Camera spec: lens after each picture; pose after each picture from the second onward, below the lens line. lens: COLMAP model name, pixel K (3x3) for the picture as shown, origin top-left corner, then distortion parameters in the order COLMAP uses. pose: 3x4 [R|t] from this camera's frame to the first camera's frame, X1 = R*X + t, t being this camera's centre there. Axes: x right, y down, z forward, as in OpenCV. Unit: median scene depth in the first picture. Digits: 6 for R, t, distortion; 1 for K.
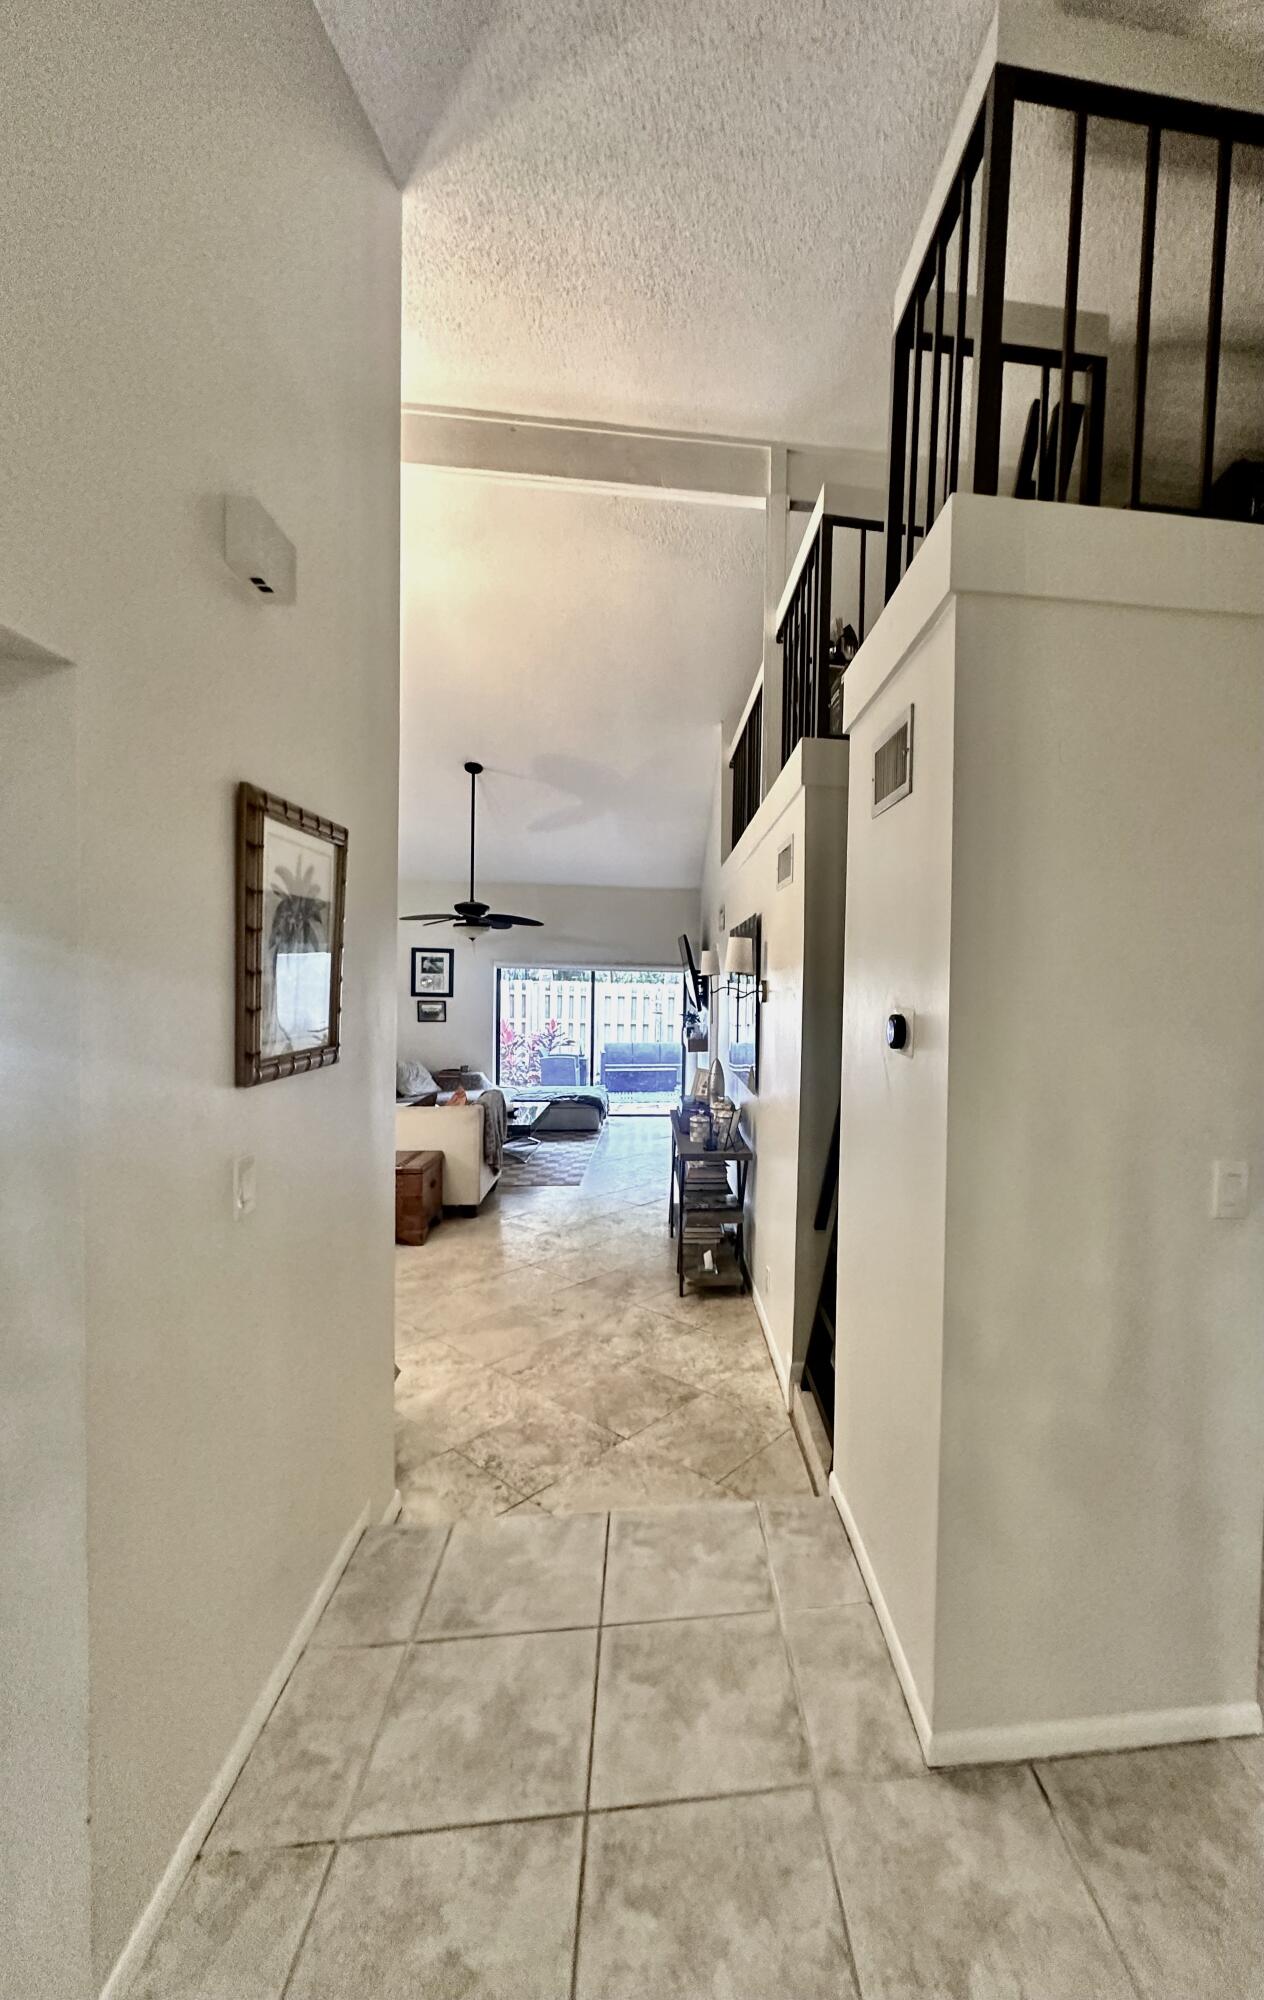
lens RADIAL K [[811.6, 0, 758.5], [0, 811.6, 1009.9], [0, 0, 1]] dist [0.002397, 0.000031]
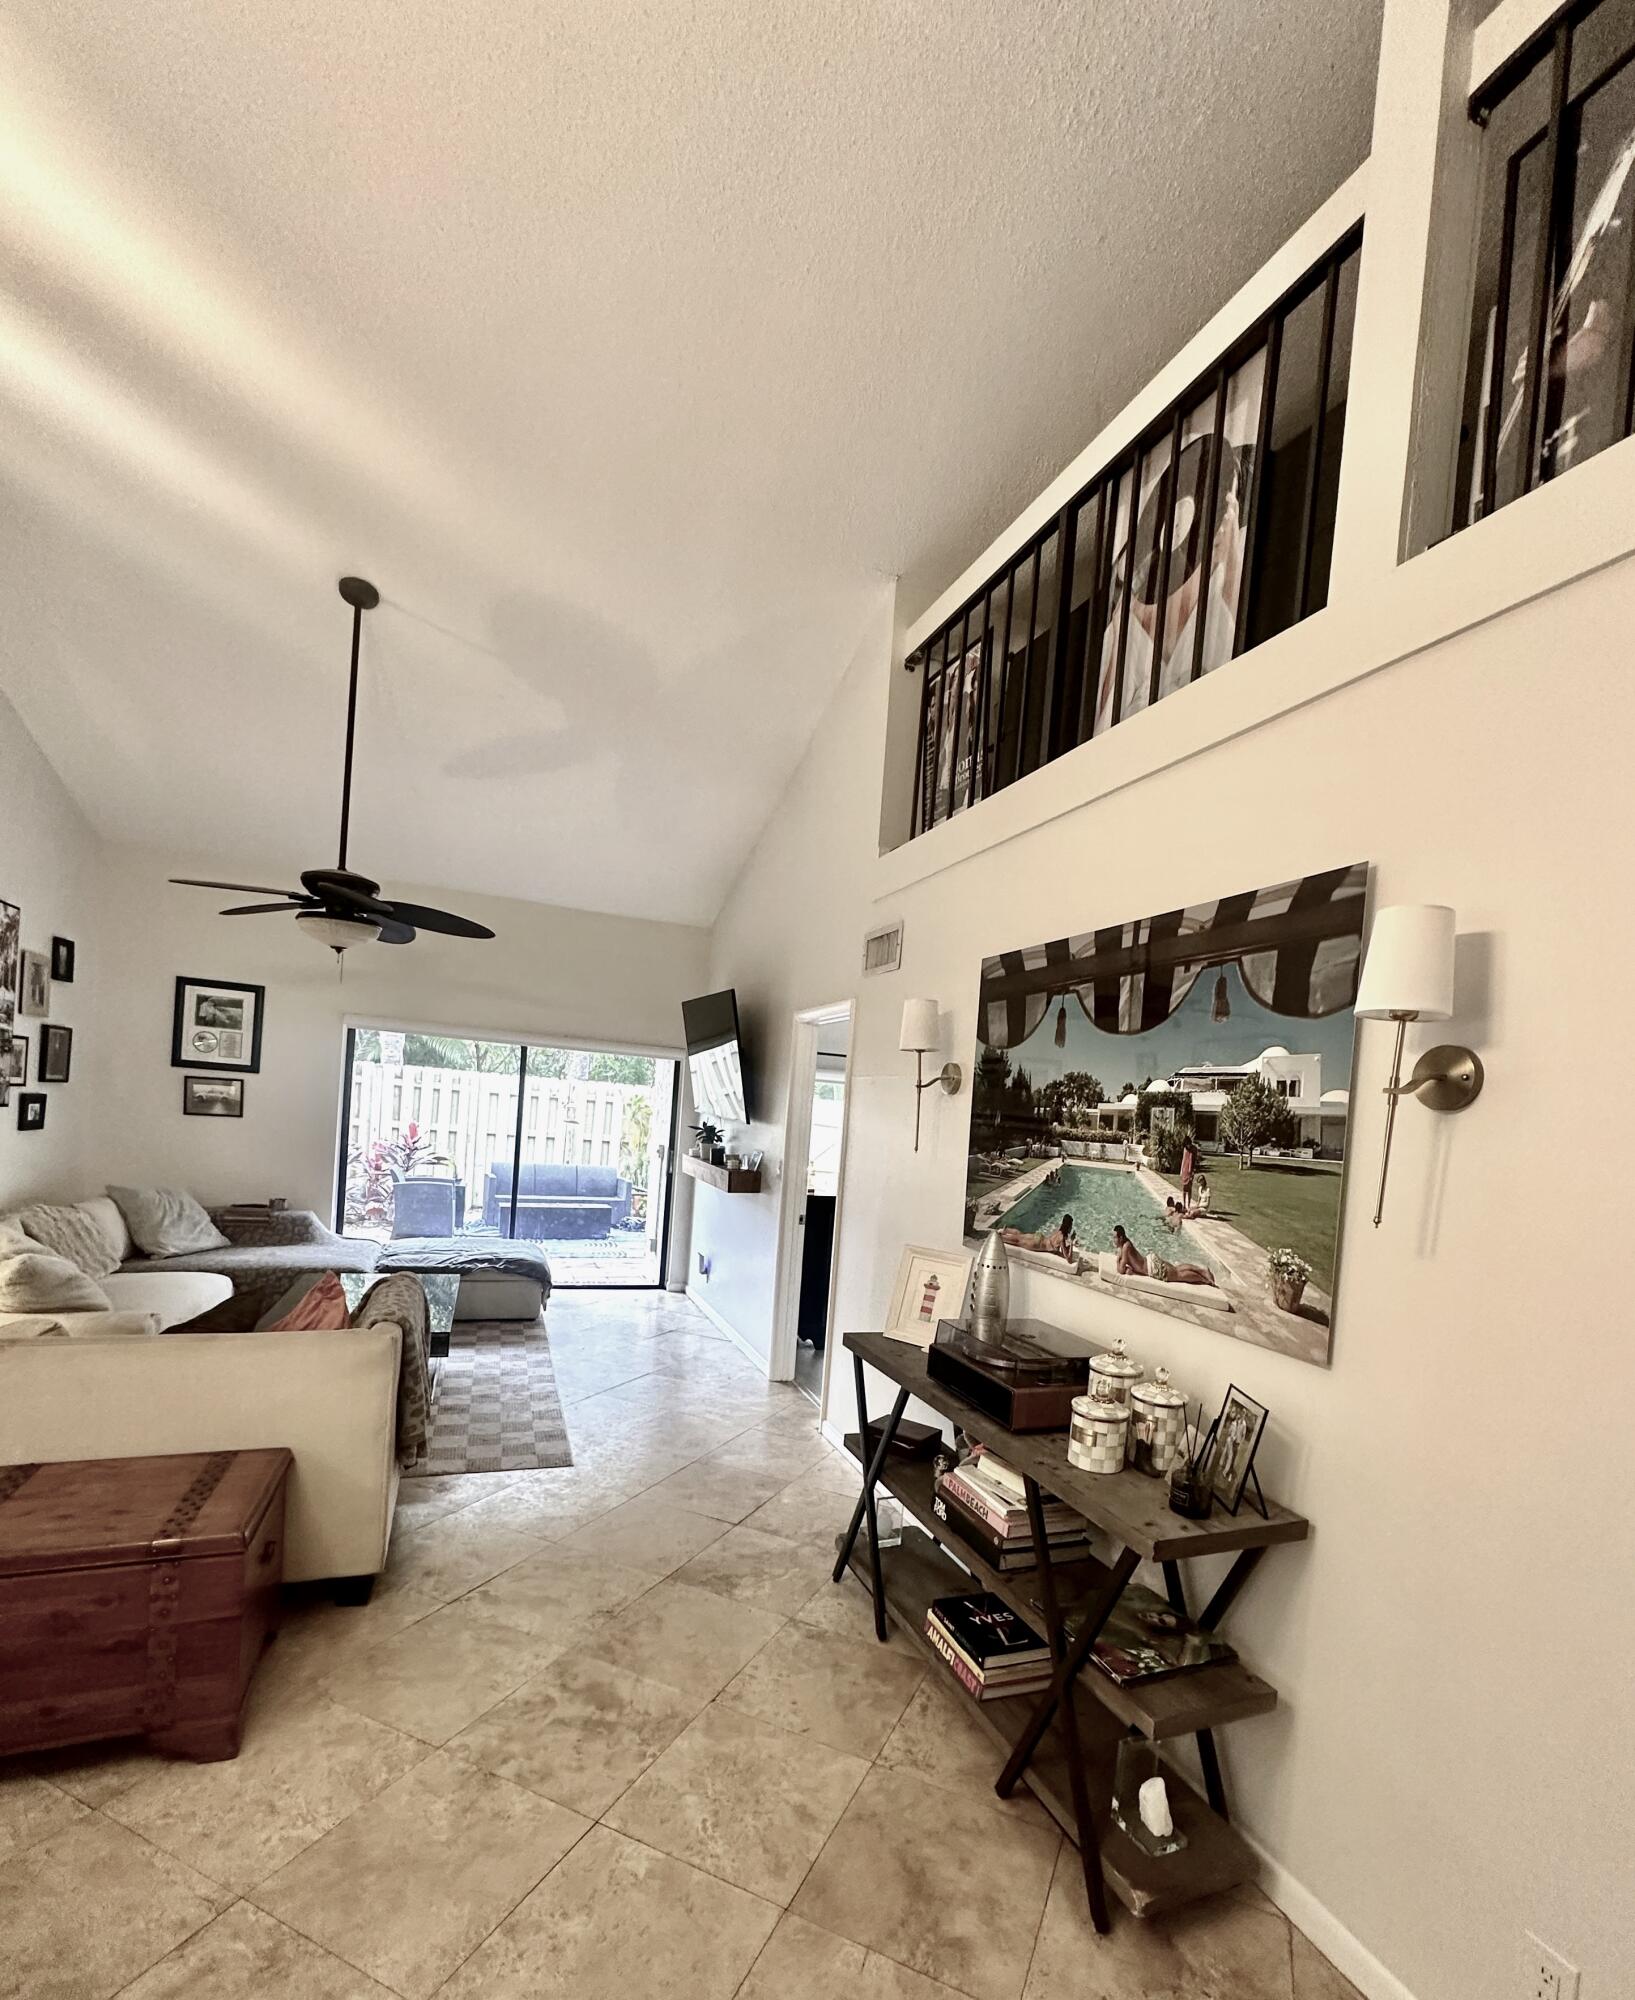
lens RADIAL K [[917.2, 0, 857.8], [0, 917.2, 1141.6], [0, 0, 1]] dist [-0.000559, 0.001026]
pose [[0.965089, 0.047557, 0.257569, -0.143697], [-0.050460, 0.998715, 0.004669, 0.007074], [-0.257016, -0.017503, 0.966249, 0.296422]]
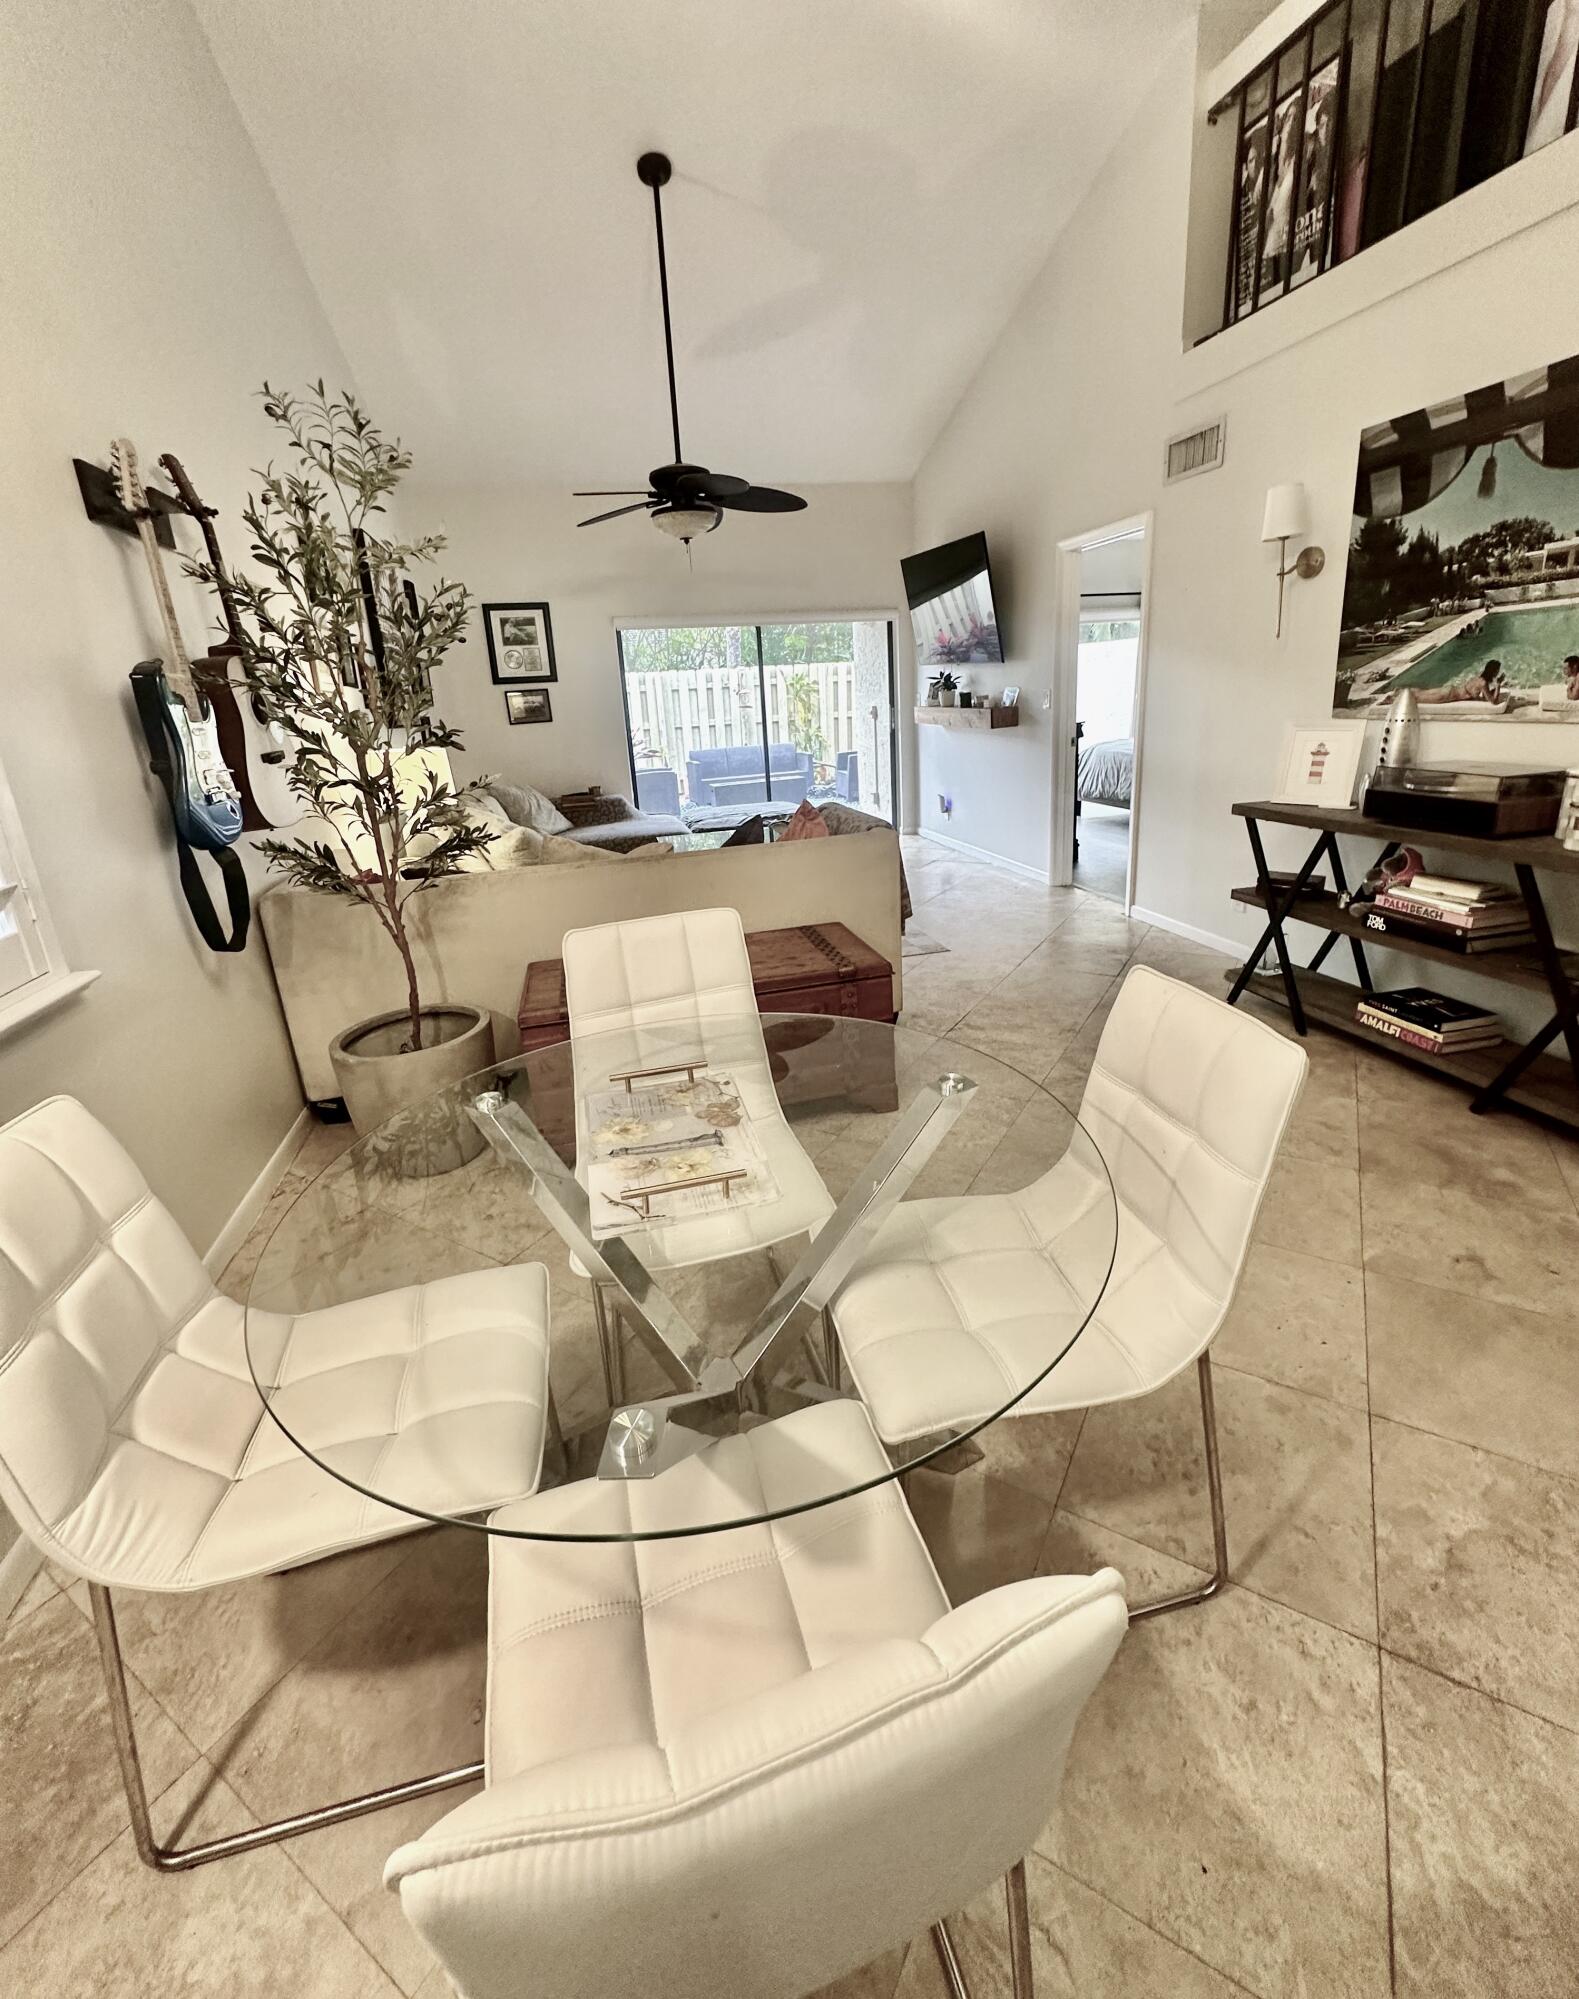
lens RADIAL K [[853.3, 0, 799.1], [0, 853.3, 935.6], [0, 0, 1]] dist [-0.000194, 0.001459]
pose [[0.990725, -0.103298, 0.088284, -0.269994], [0.078581, 0.965581, 0.247949, 0.026559], [-0.110858, -0.238712, 0.964742, 0.277787]]
